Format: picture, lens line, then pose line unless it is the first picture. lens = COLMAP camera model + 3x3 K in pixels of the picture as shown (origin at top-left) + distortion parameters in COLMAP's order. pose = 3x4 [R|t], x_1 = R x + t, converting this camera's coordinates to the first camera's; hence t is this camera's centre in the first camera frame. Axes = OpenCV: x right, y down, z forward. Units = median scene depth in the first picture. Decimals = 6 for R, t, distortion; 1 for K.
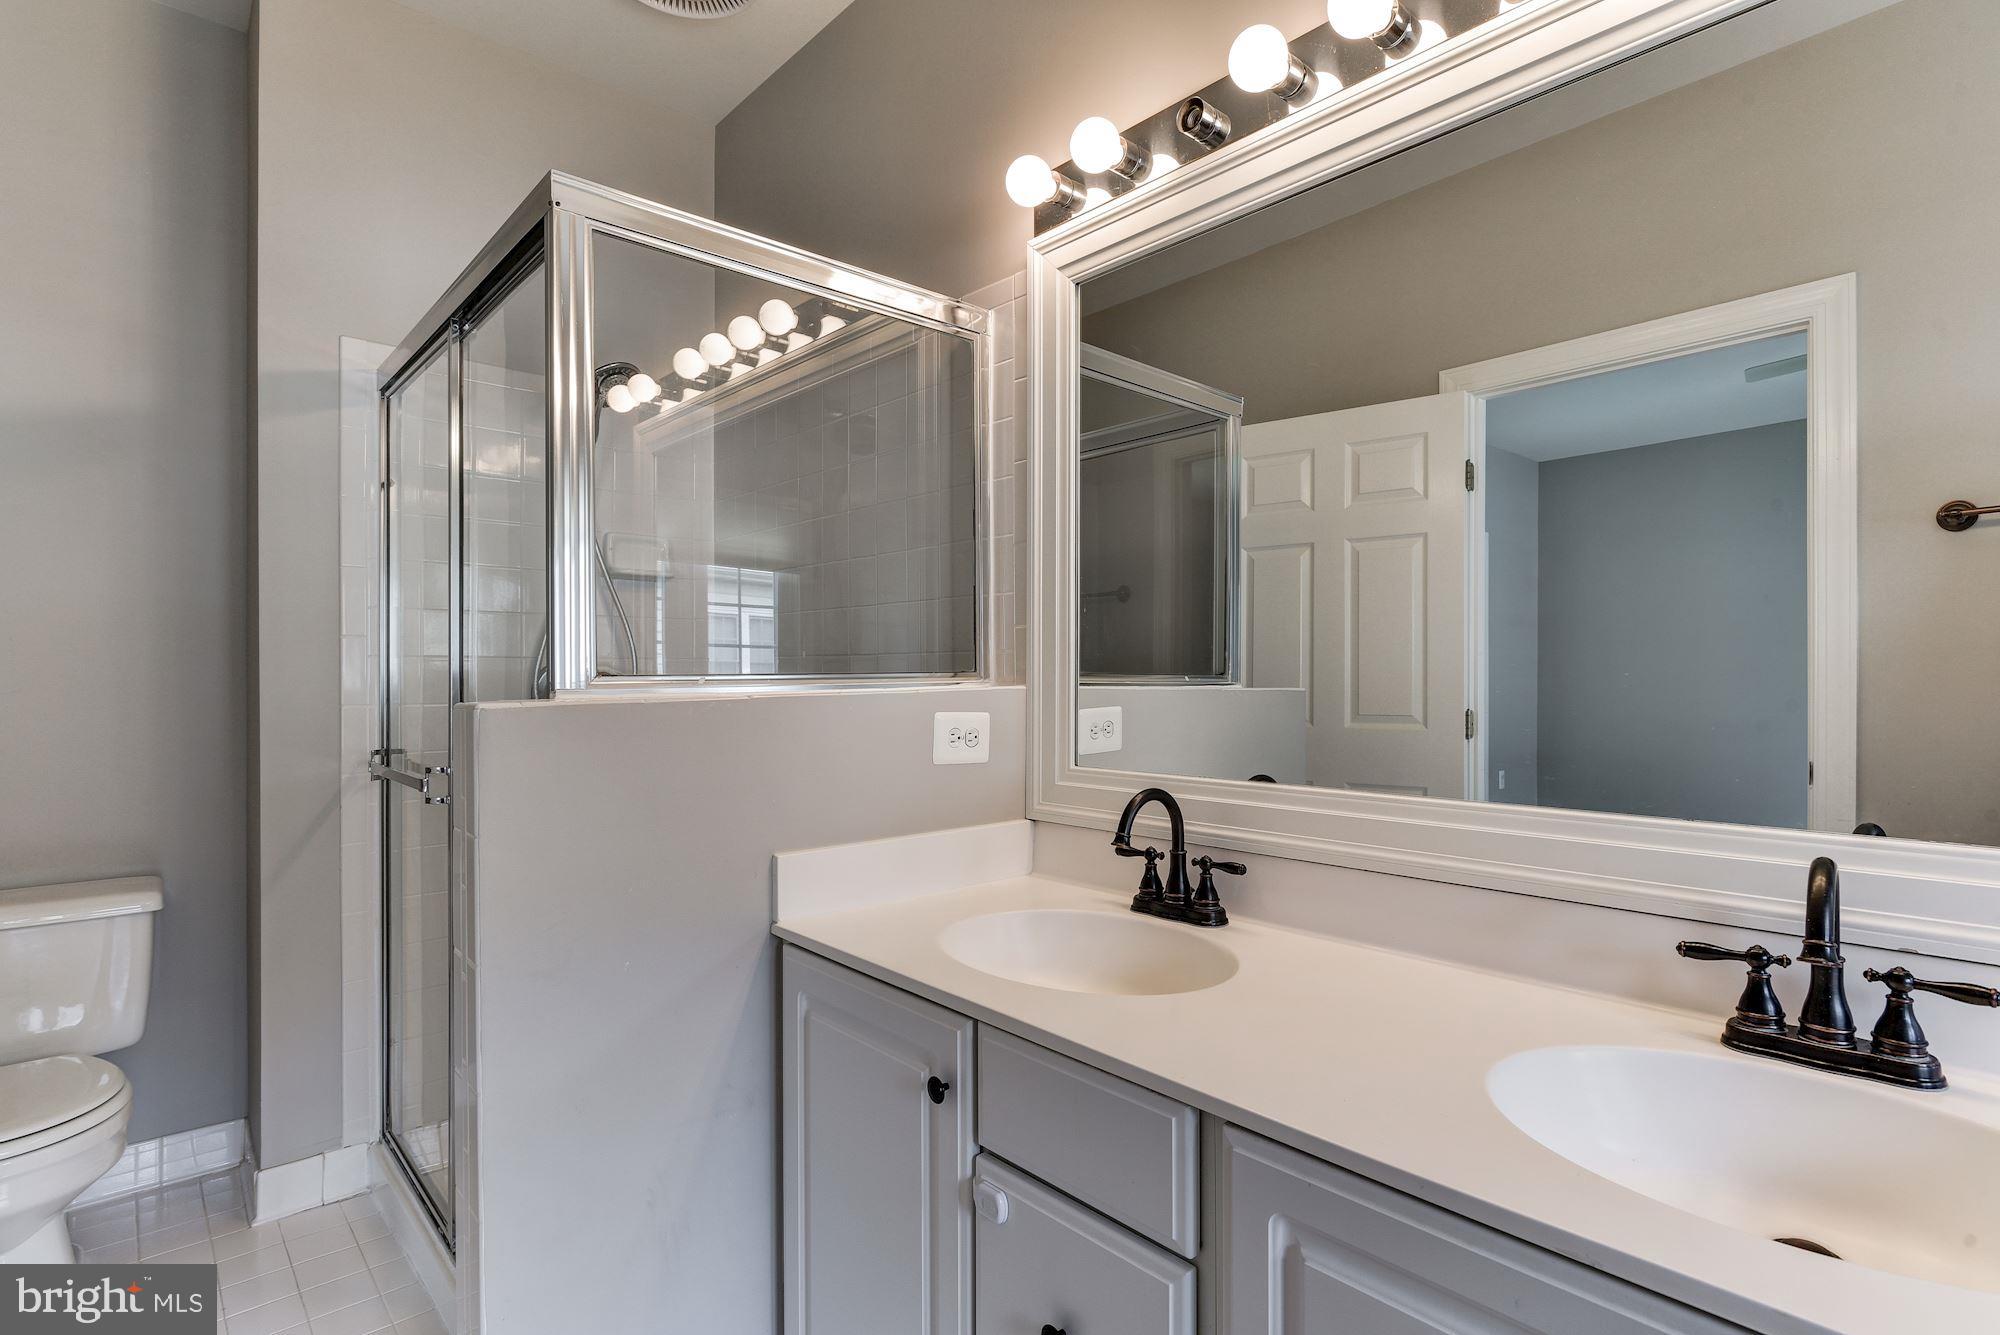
lens RADIAL K [[979.7, 0, 1000.3], [0, 979.7, 672.9], [0, 0, 1]] dist [-0.017701, -0.001970]
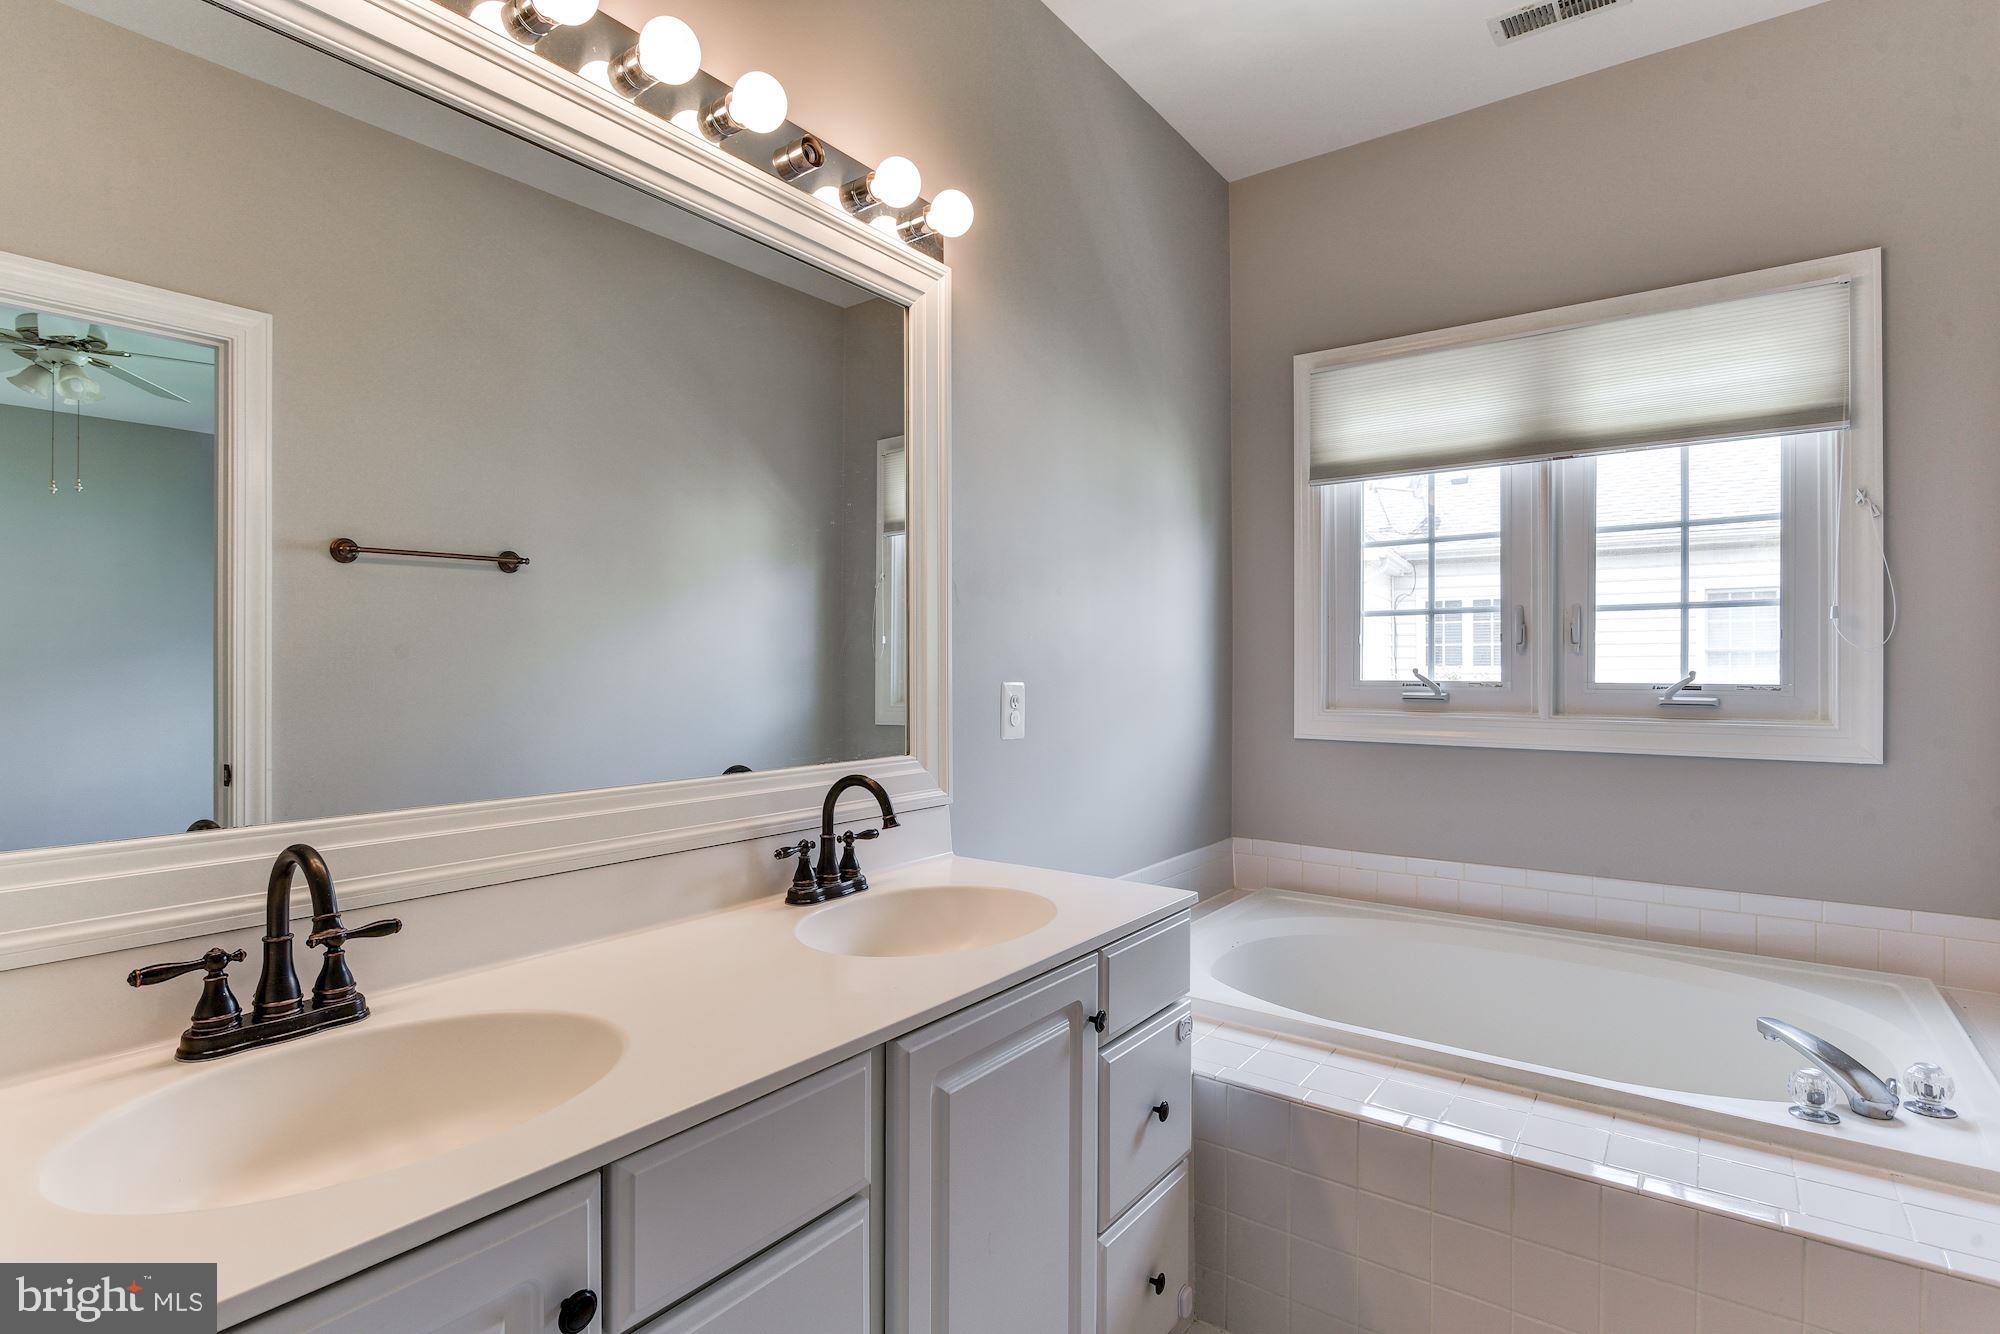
lens RADIAL K [[973.6, 0, 989.6], [0, 973.6, 674.3], [0, 0, 1]] dist [-0.017493, -0.001031]
pose [[-0.203579, 0.003692, 0.979051, -0.588350], [0.005366, 0.999982, -0.002655, 0.006413], [-0.979044, 0.004713, -0.203596, 0.680983]]
